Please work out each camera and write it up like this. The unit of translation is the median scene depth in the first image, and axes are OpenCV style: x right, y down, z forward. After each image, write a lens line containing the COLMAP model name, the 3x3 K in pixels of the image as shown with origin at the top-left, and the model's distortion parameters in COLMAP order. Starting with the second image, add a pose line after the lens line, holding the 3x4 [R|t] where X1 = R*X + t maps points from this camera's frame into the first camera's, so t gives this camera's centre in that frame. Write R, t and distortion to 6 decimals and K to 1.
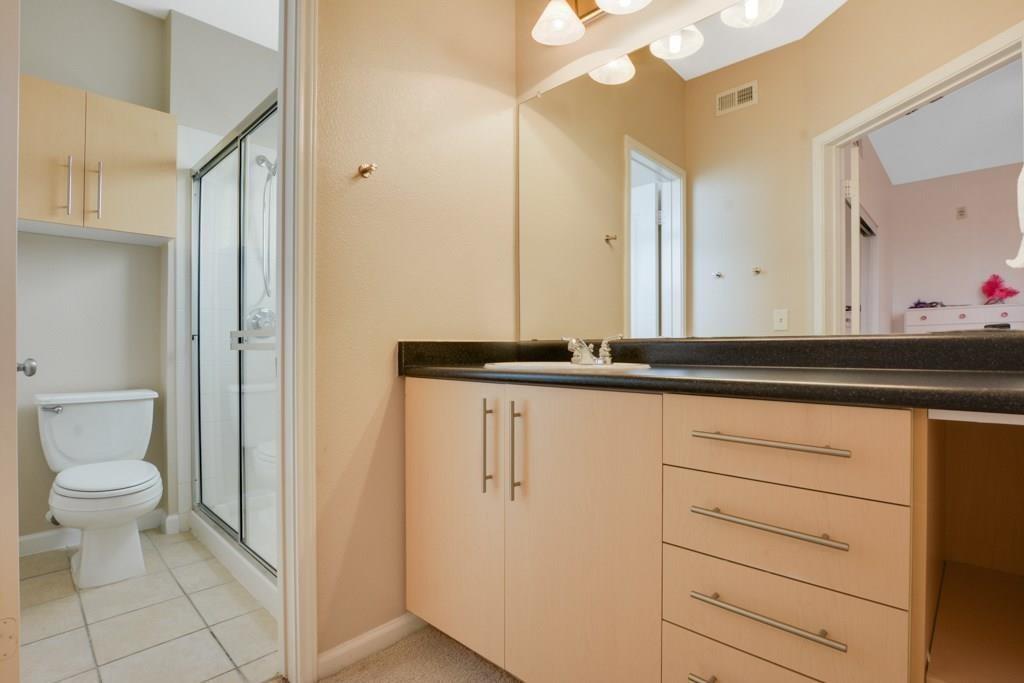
lens RADIAL K [[495.8, 0, 512.0], [0, 495.8, 341.5], [0, 0, 1]] dist [-0.002328, -0.000291]
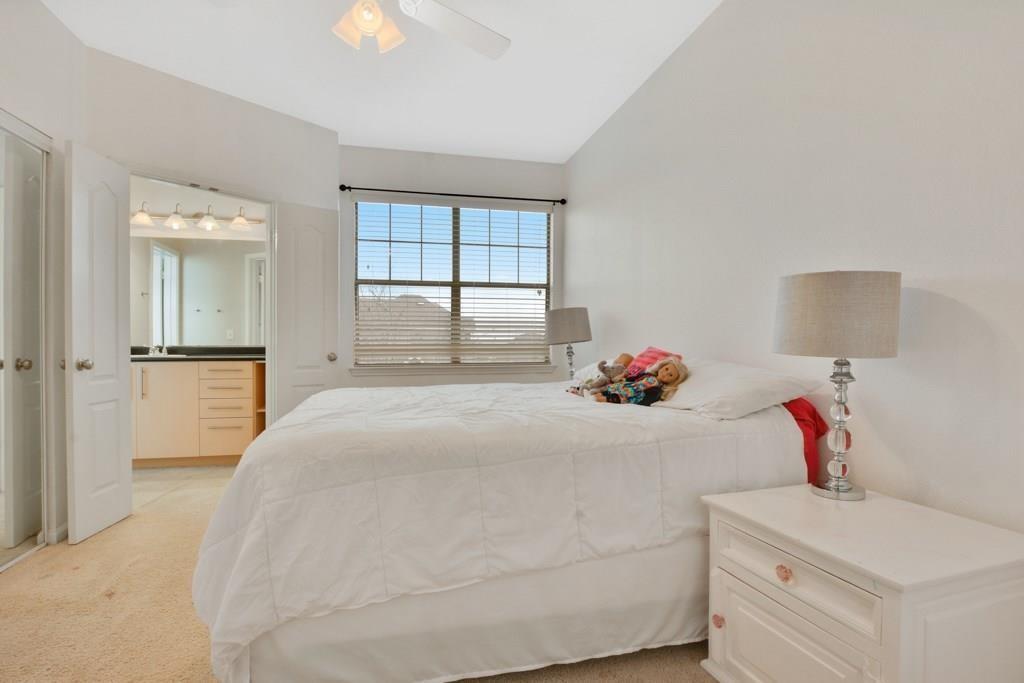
lens RADIAL K [[495.8, 0, 512.0], [0, 495.8, 341.5], [0, 0, 1]] dist [-0.002328, -0.000291]
pose [[0.531217, 0.008014, 0.847198, -0.911835], [-0.014727, 0.999892, -0.000224, -0.047412], [-0.847108, -0.012358, 0.531278, -1.707591]]
